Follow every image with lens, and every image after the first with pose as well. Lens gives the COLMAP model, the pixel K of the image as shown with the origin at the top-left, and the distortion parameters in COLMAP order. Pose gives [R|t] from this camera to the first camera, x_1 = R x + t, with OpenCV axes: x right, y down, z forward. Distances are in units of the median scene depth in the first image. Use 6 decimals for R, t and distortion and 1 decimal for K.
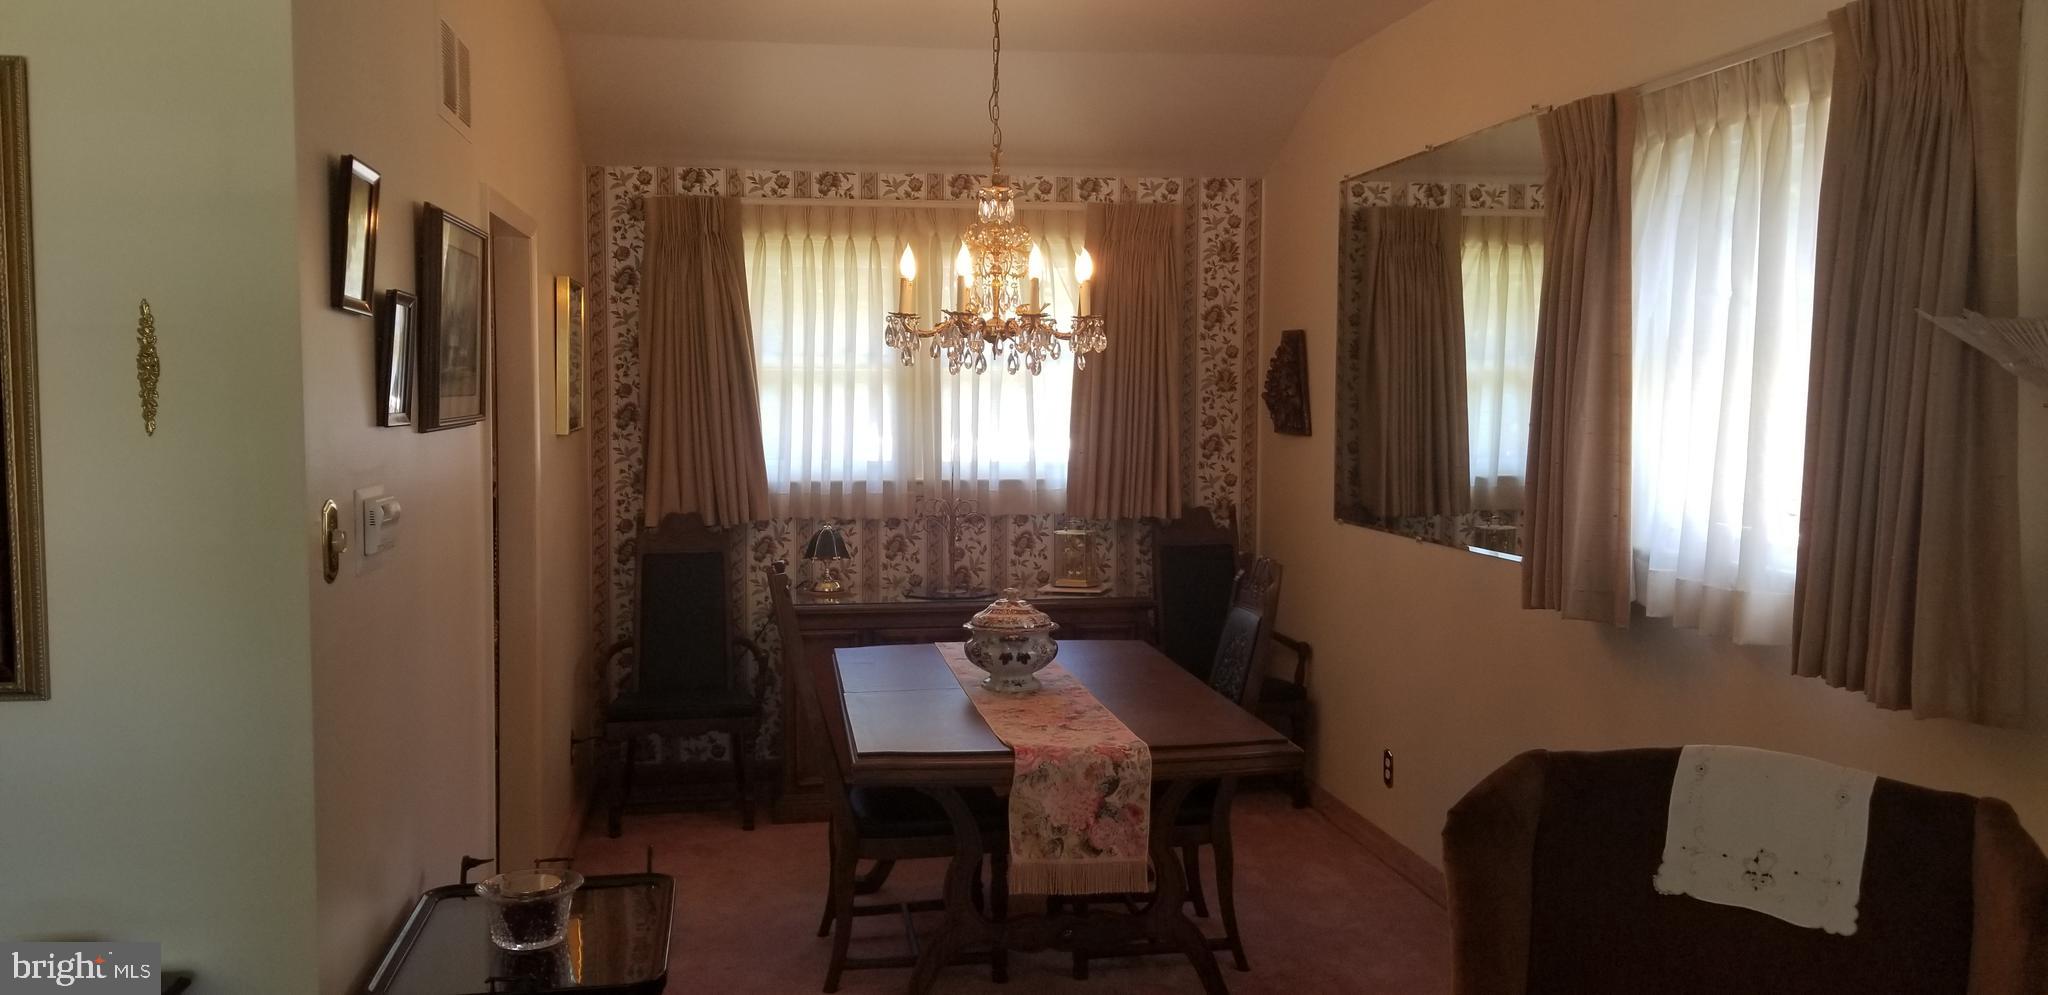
lens RADIAL K [[1605.9, 0, 1032.8], [0, 1605.9, 477.7], [0, 0, 1]] dist [0.080767, -0.106304]
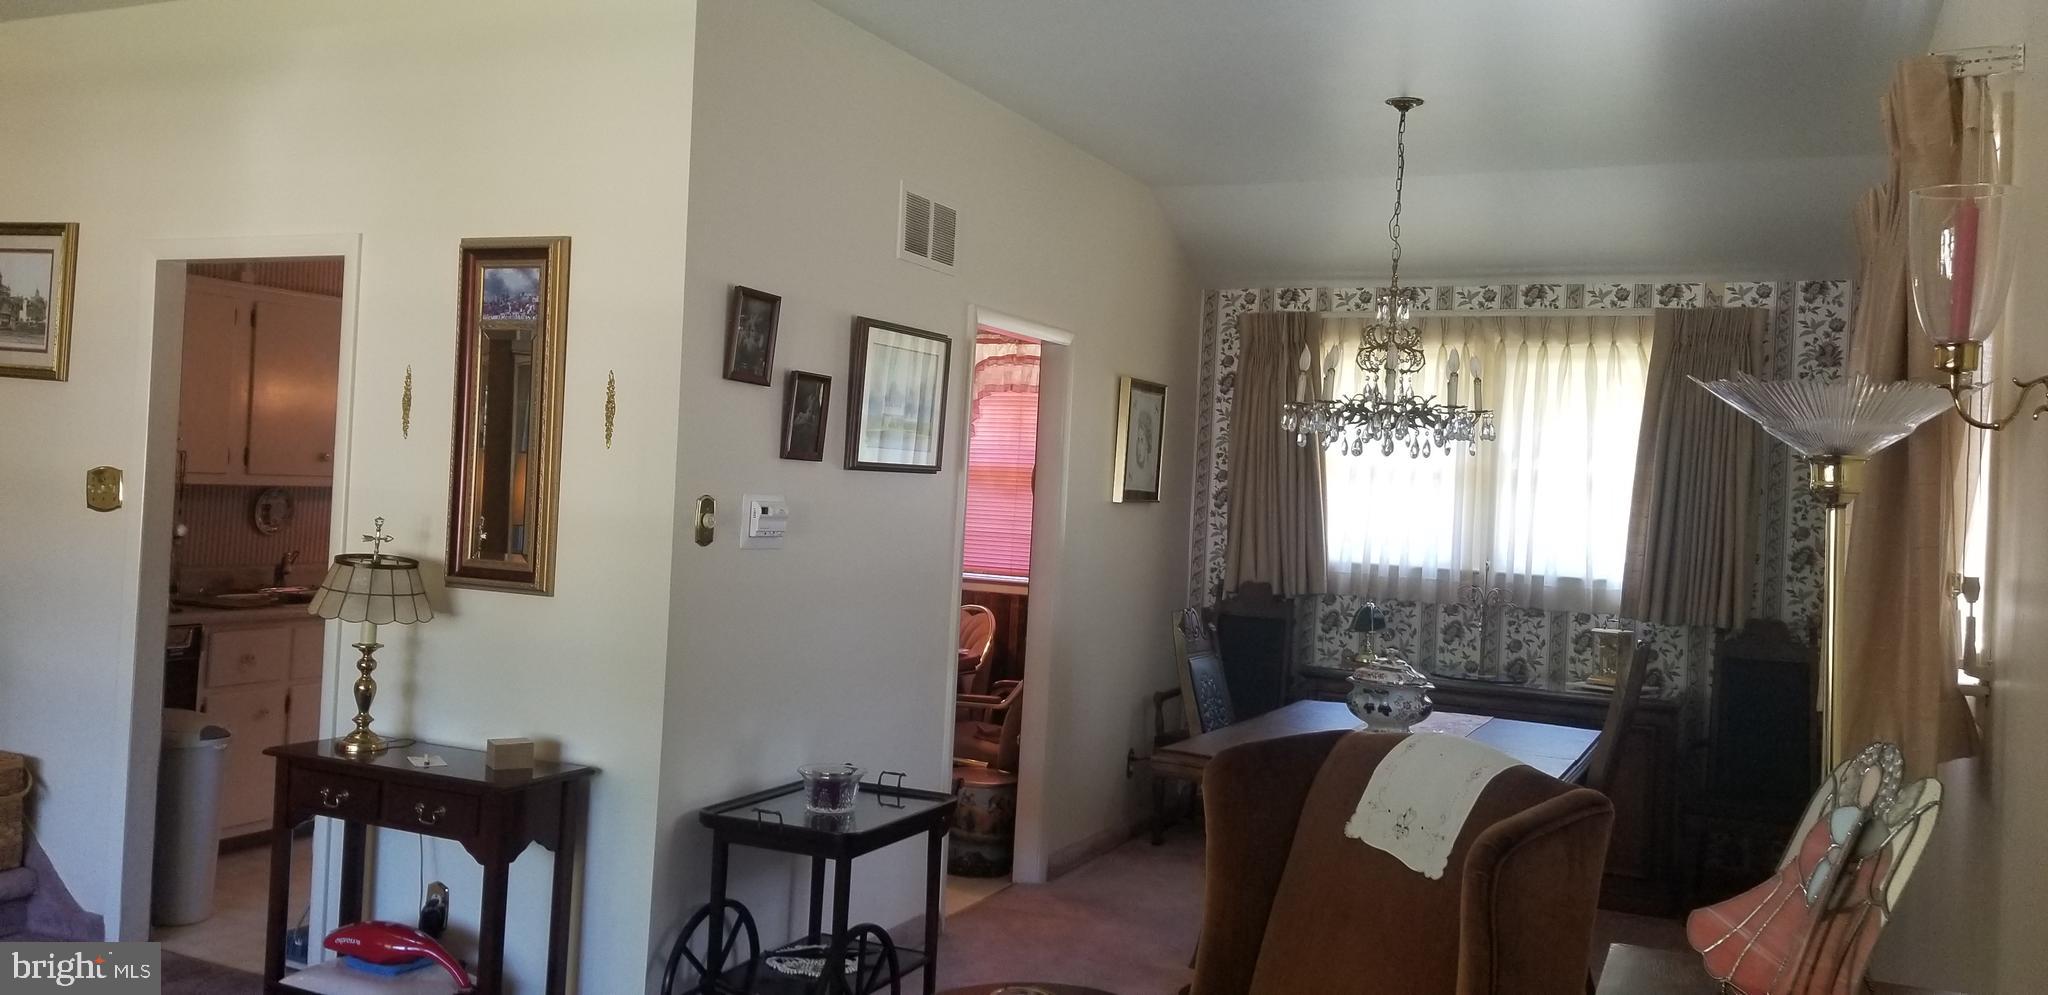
lens RADIAL K [[1605.9, 0, 999.0], [0, 1605.9, 466.0], [0, 0, 1]] dist [0.080767, -0.106304]
pose [[0.826400, 0.032963, -0.562118, 0.269152], [-0.080052, 0.995023, -0.059341, 0.021337], [0.557364, 0.094038, 0.824926, -0.063304]]
